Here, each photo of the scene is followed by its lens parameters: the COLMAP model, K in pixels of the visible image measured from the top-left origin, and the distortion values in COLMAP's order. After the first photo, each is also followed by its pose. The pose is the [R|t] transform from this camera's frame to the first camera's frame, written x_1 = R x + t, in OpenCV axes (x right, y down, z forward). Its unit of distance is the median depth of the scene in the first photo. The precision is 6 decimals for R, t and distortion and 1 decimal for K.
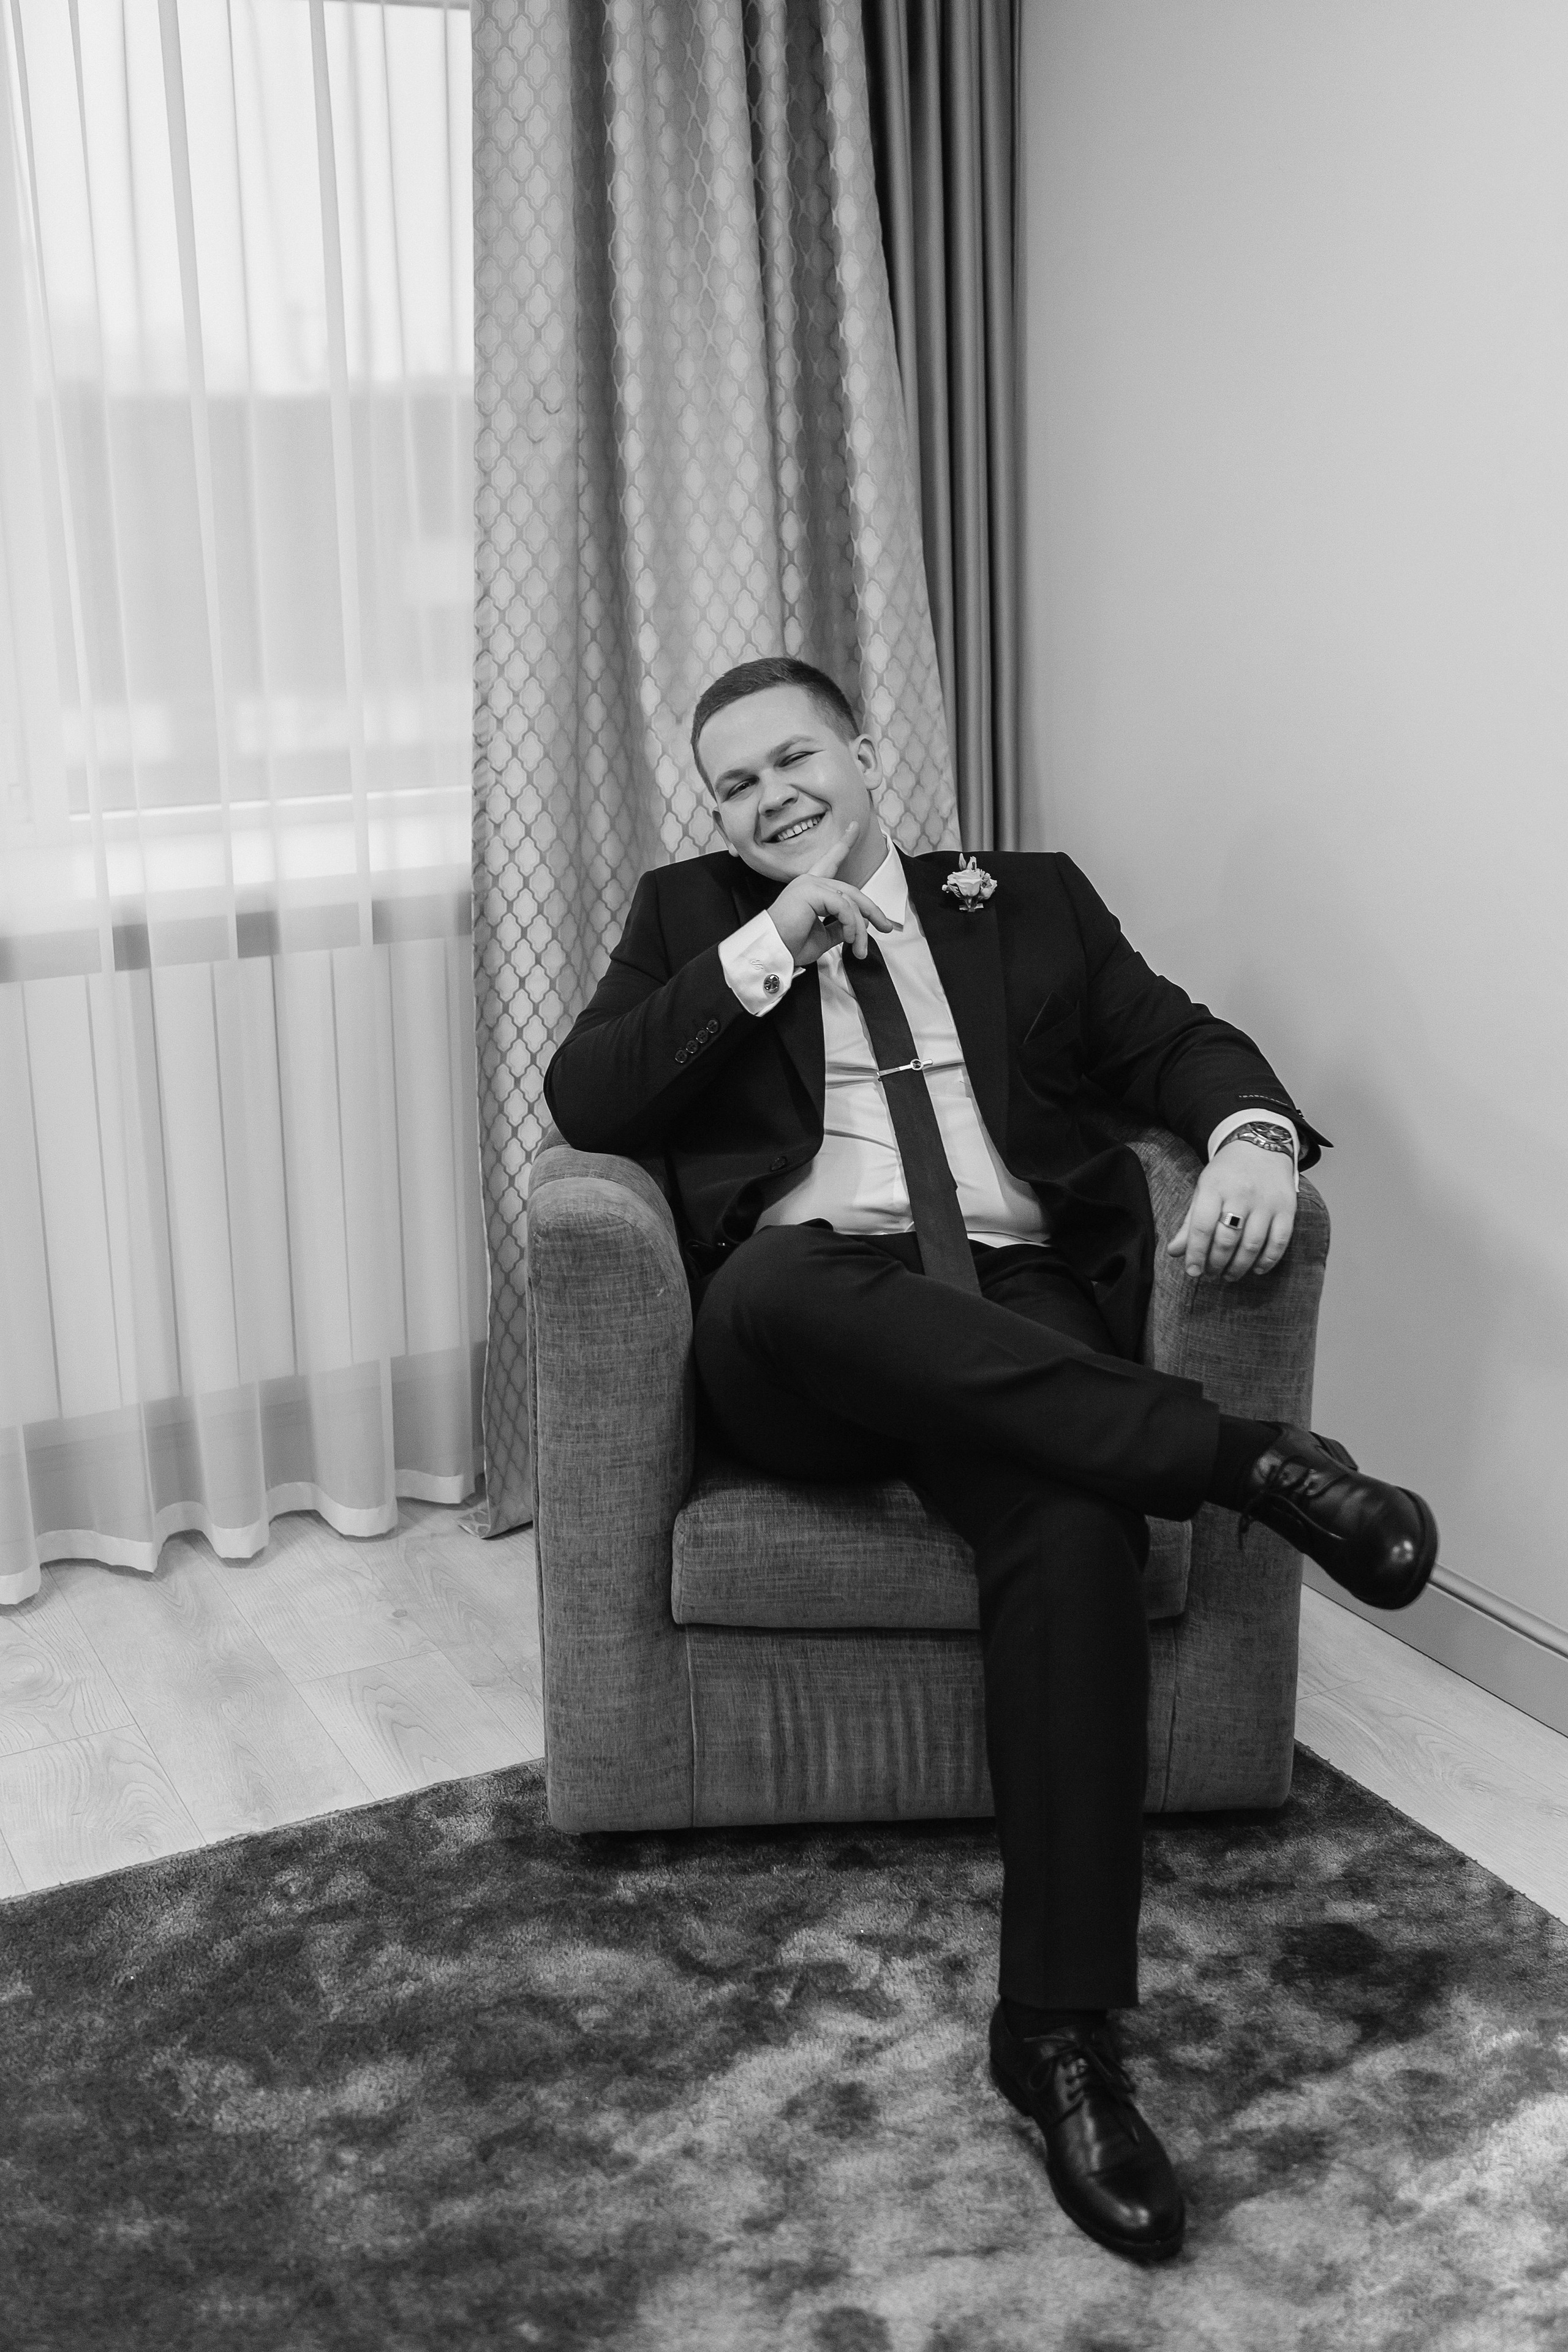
lens RADIAL K [[2392.4, 0, 770.9], [0, 2392.4, 1098.9], [0, 0, 1]] dist [0.001416, 0.004280]
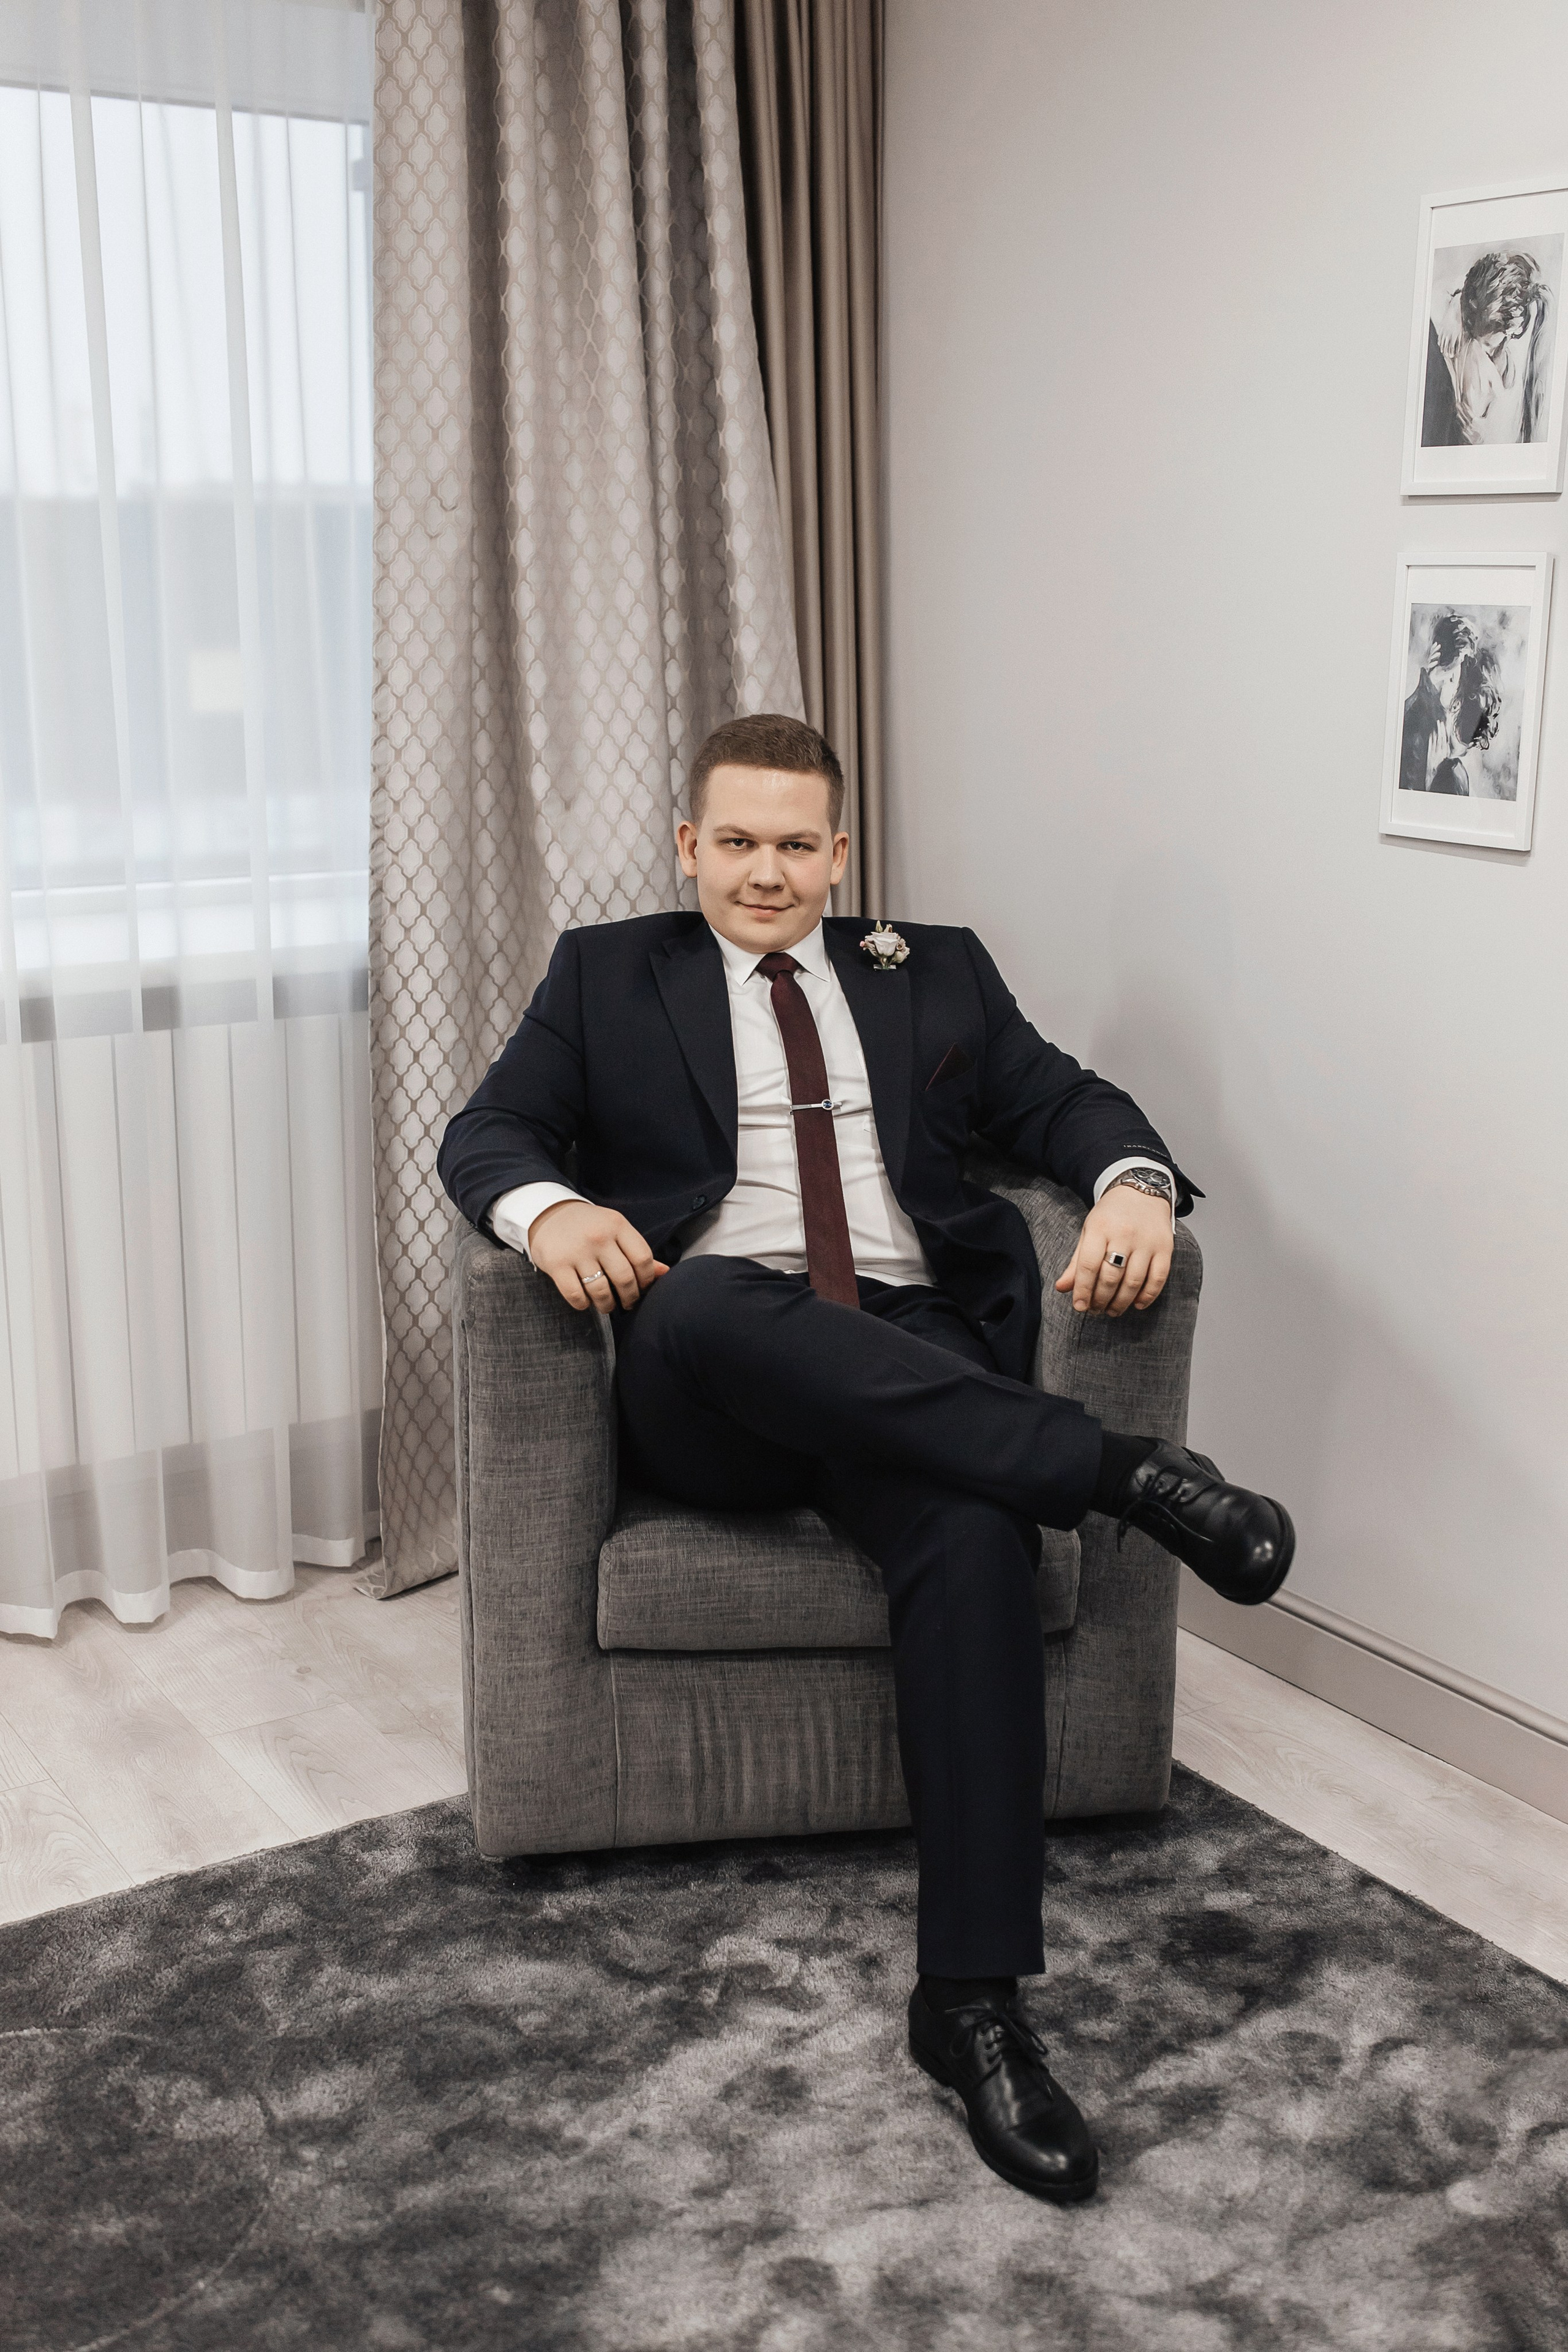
lens RADIAL K [[2459.8, 0, 821.8], [0, 2459.8, 1163.6], [0, 0, 1]] dist [-0.001585, 0.014258]
pose [[0.993338, -0.006132, 0.115070, -0.066511], [0.009422, 0.999561, -0.028076, 0.036702], [-0.114847, 0.028973, 0.992961, -0.093099]]
